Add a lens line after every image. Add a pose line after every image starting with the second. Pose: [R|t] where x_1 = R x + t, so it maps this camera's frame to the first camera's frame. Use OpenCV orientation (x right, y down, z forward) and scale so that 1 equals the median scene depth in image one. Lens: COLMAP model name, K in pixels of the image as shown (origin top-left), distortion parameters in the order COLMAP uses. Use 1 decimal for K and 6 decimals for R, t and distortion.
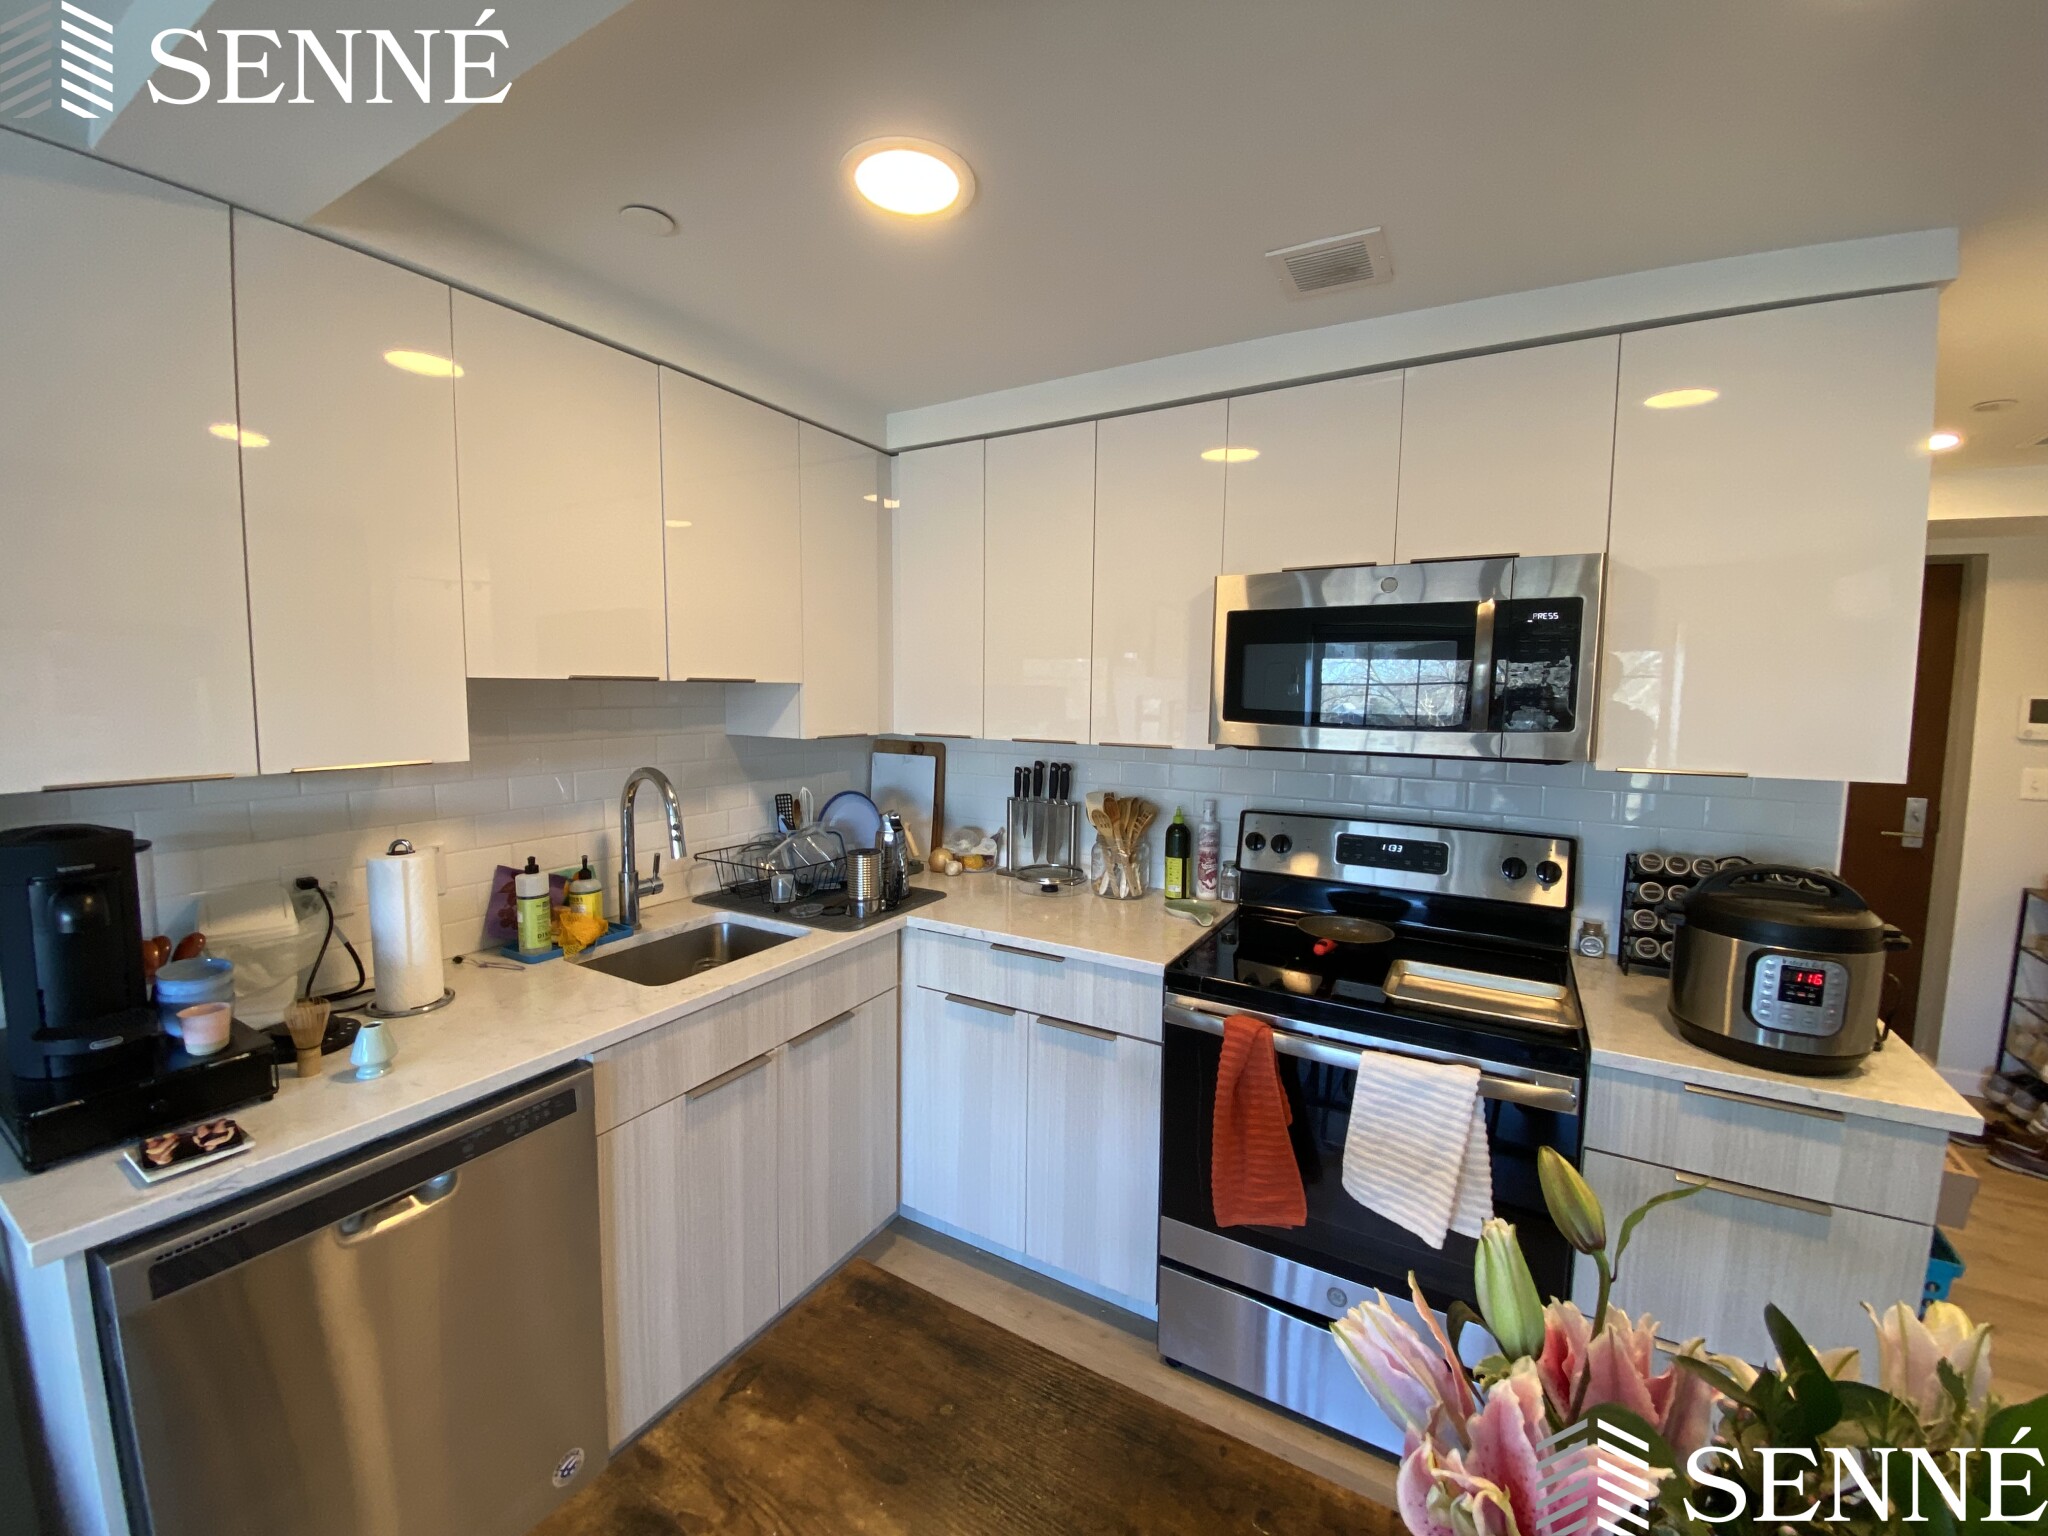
lens RADIAL K [[829.2, 0, 1020.1], [0, 829.2, 768.2], [0, 0, 1]] dist [0.027923, -0.024693]
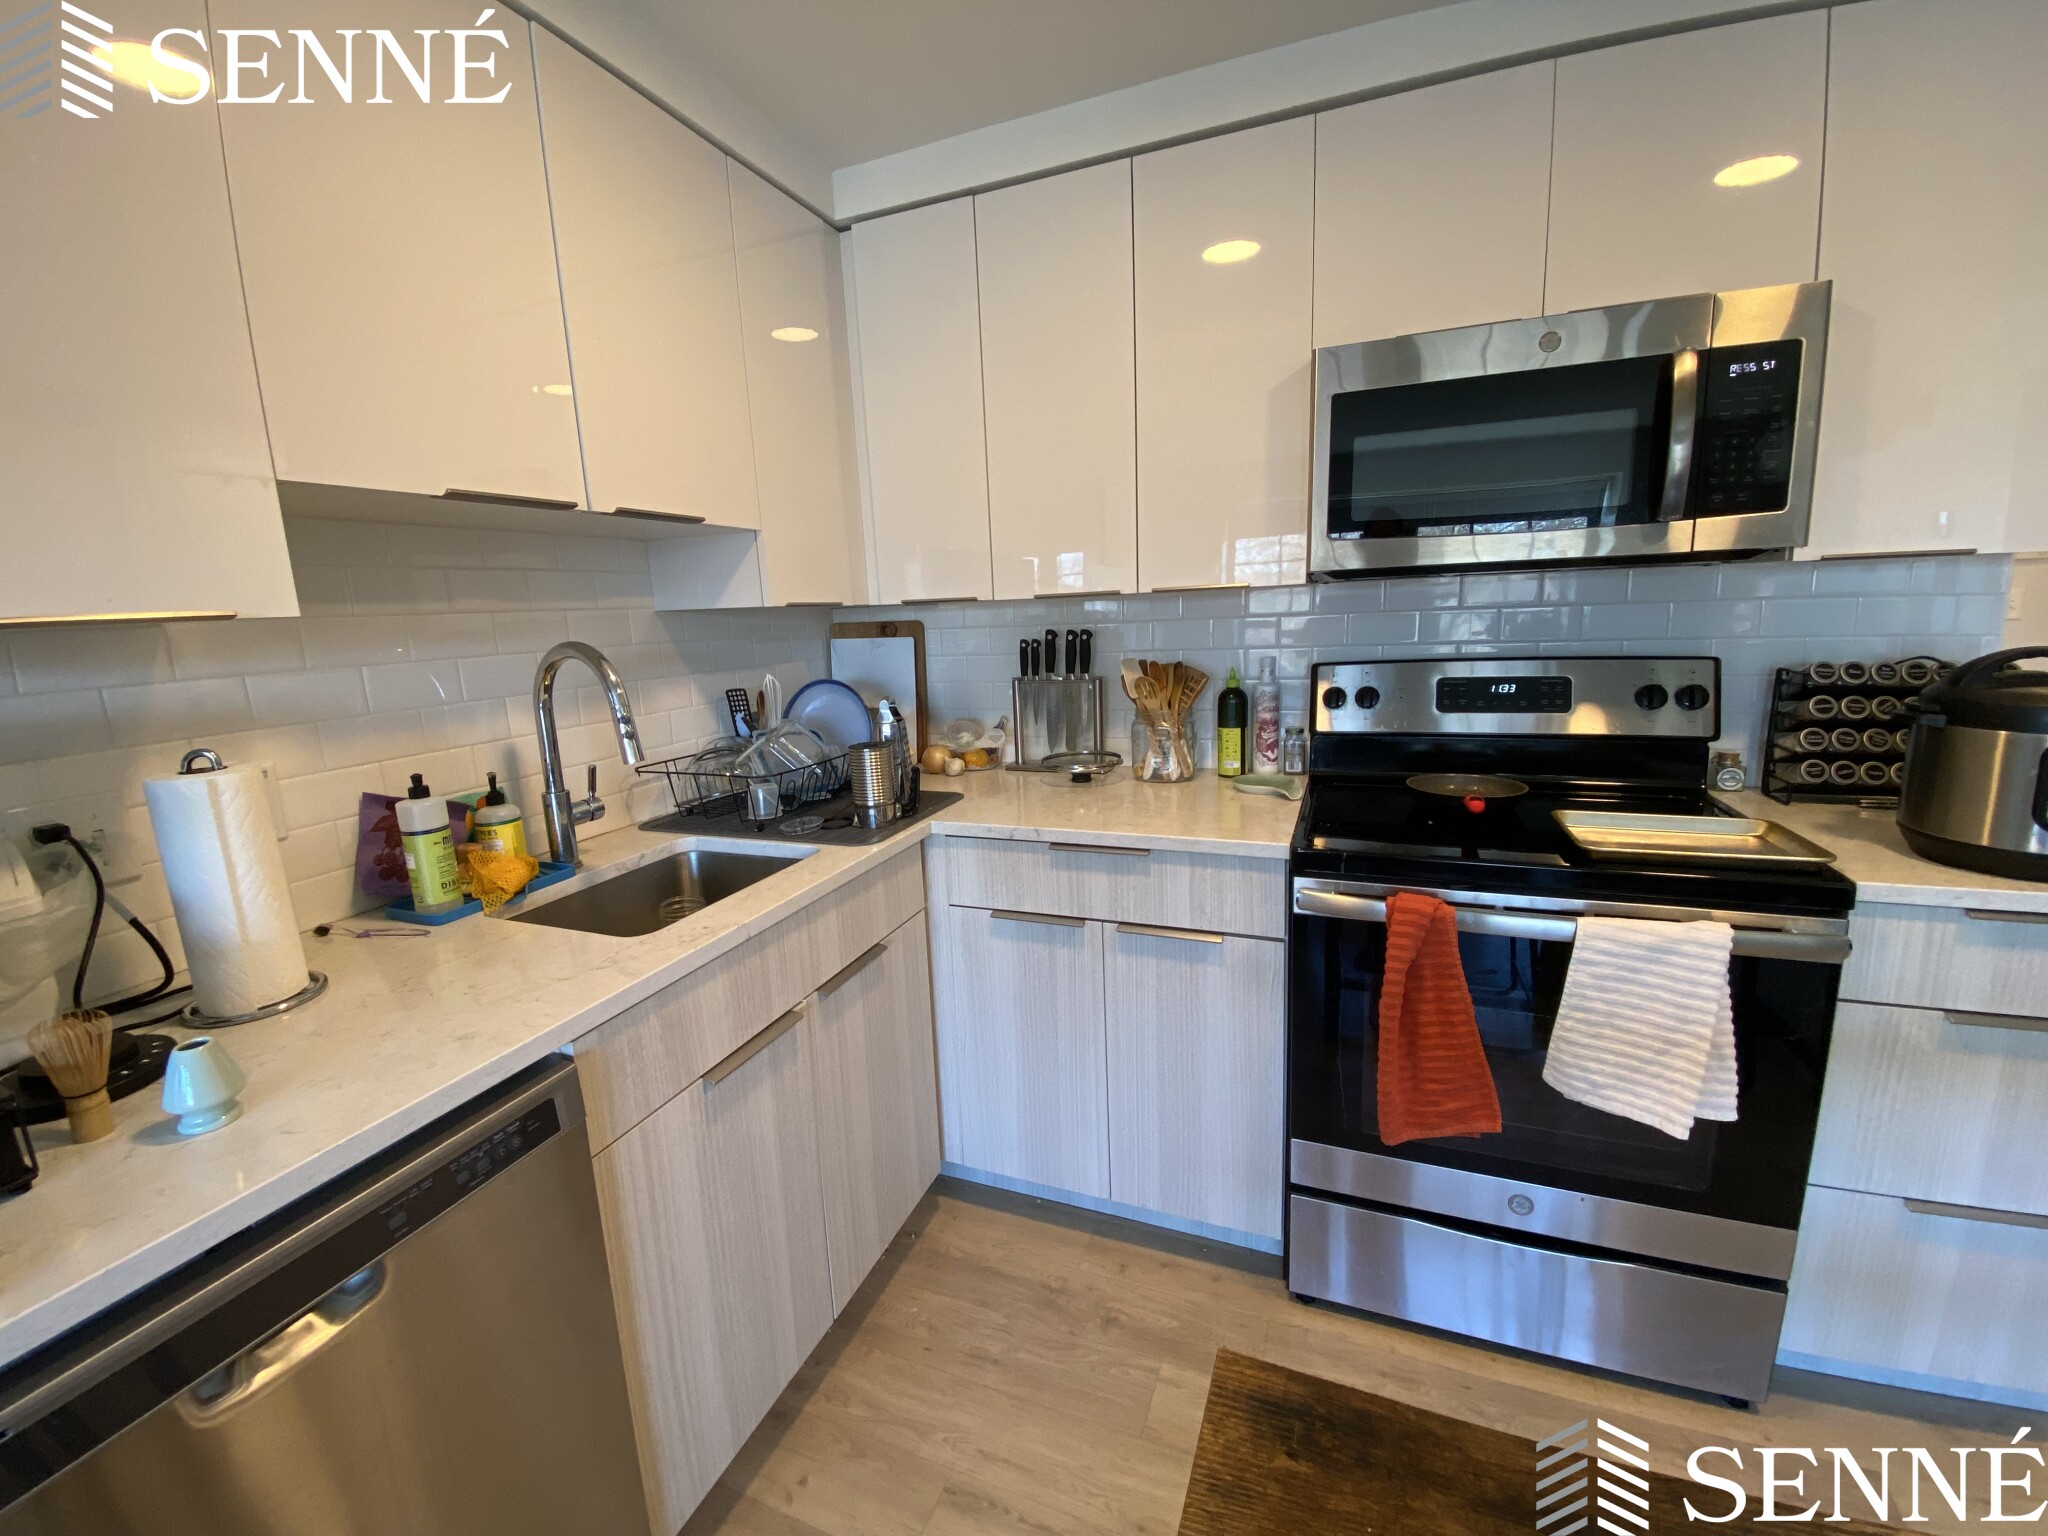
lens RADIAL K [[826.7, 0, 1024.0], [0, 826.7, 768.0], [0, 0, 1]] dist [0.022103, -0.020825]
pose [[0.987034, -0.080838, 0.138671, -0.179782], [0.067837, 0.993062, 0.096055, 0.067235], [-0.145474, -0.085402, 0.985669, 0.245821]]
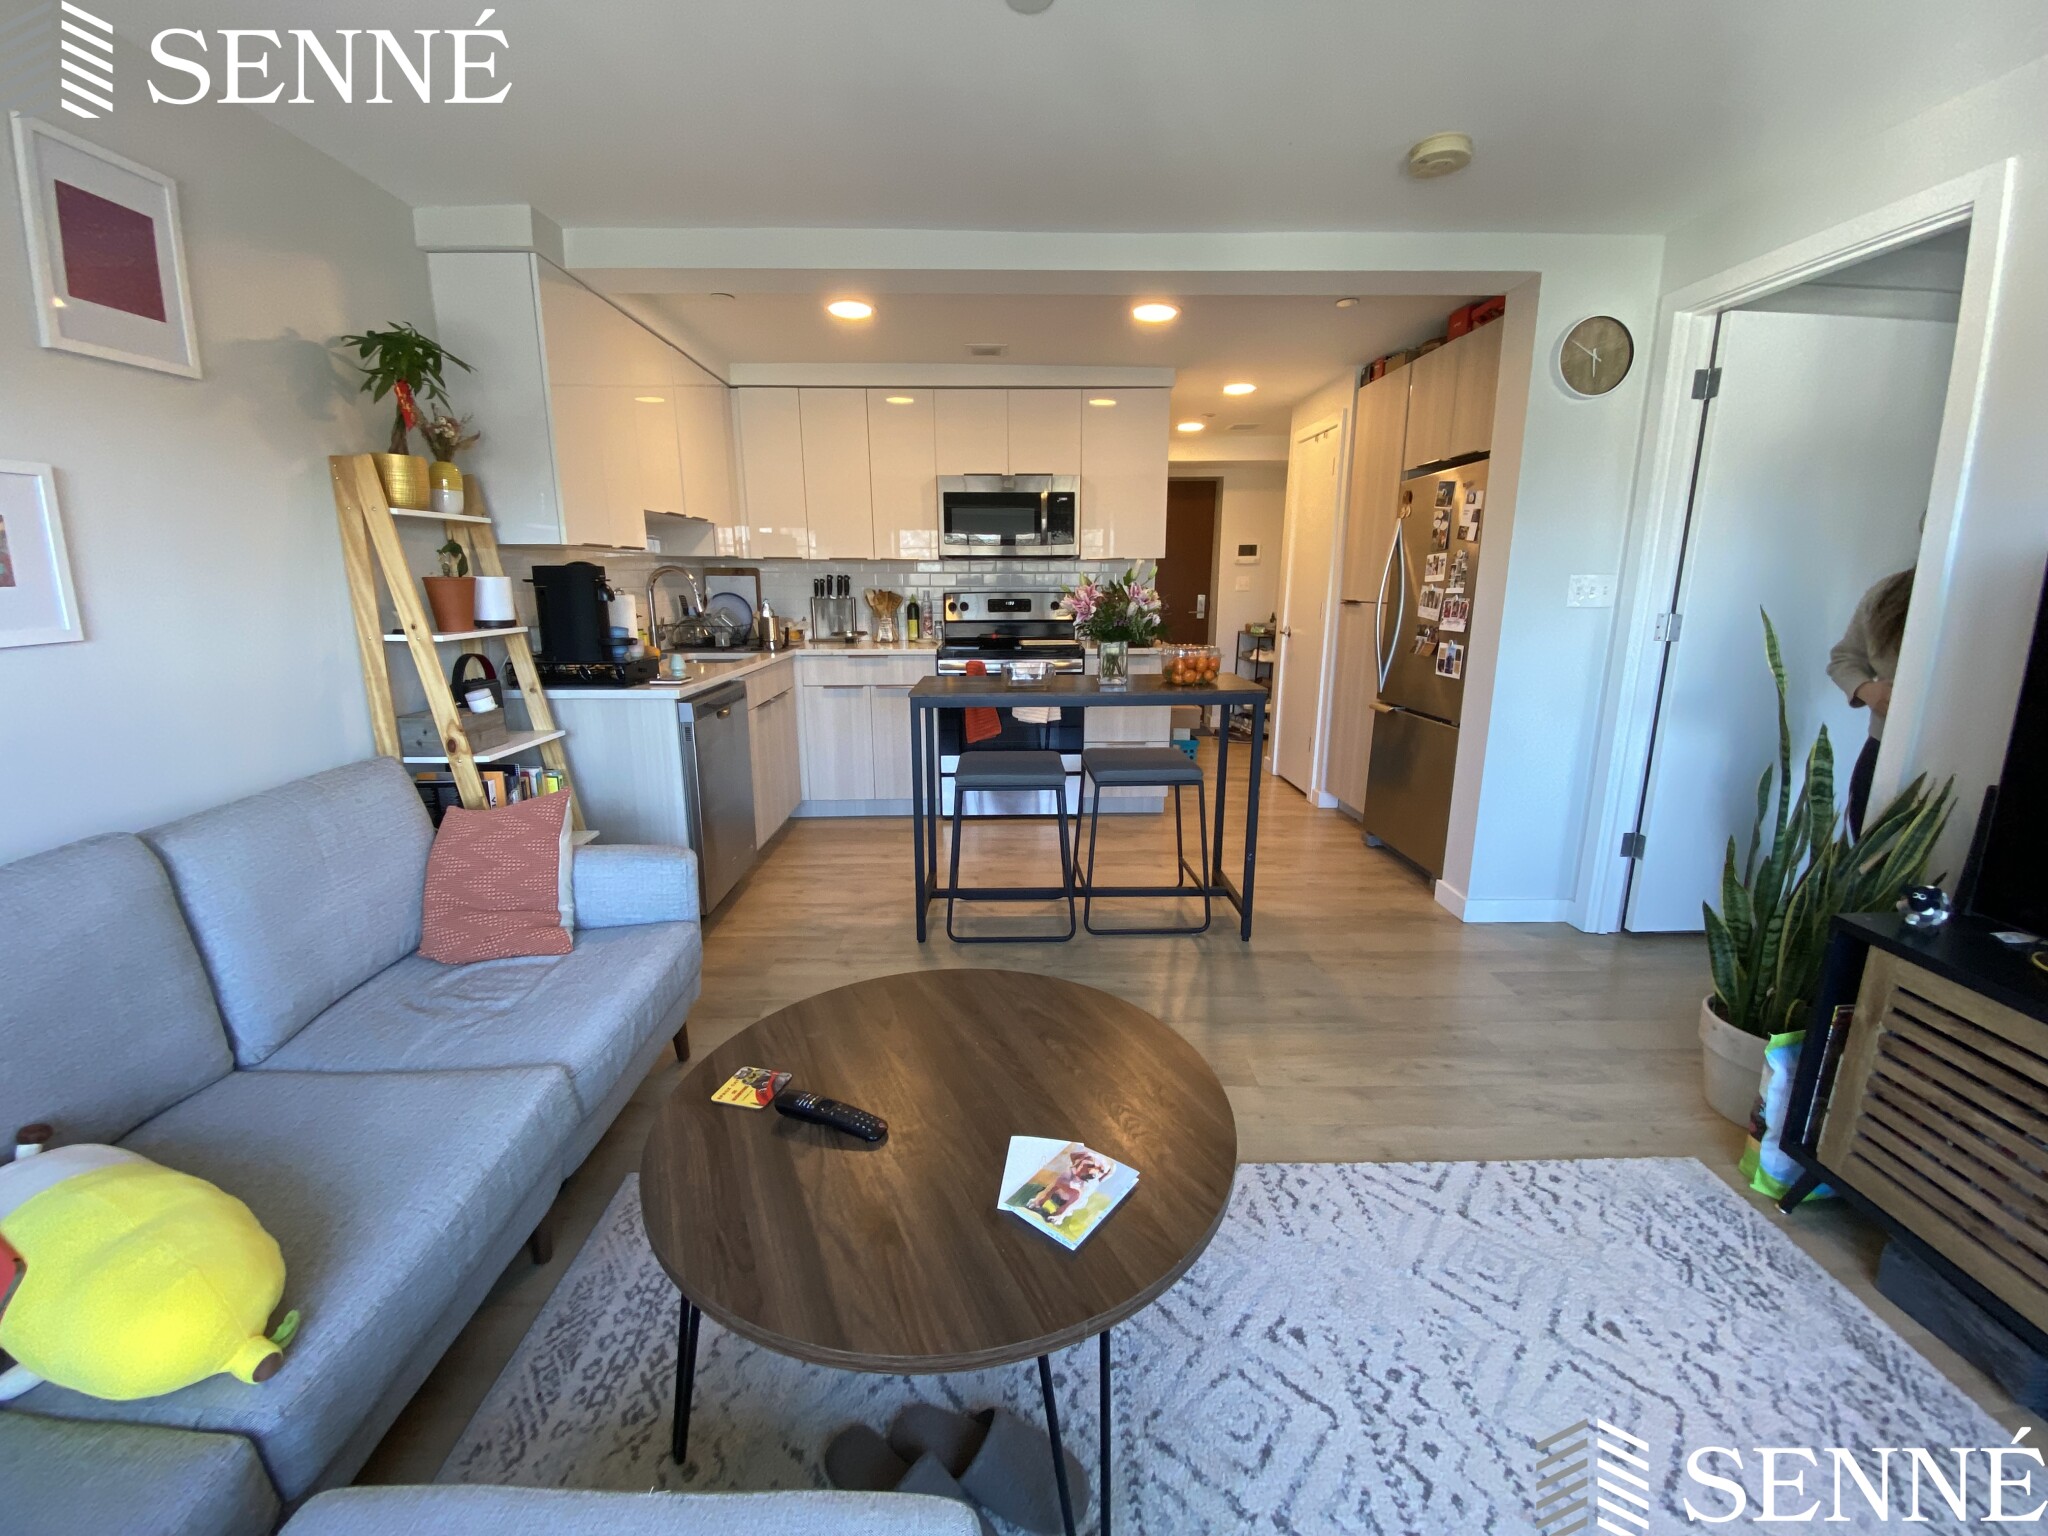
lens RADIAL K [[826.7, 0, 1024.0], [0, 826.7, 768.0], [0, 0, 1]] dist [0.022103, -0.020825]
pose [[0.850883, -0.126456, 0.509909, -0.820652], [0.058020, 0.987280, 0.148025, 0.230041], [-0.522142, -0.096367, 0.847397, -1.097844]]
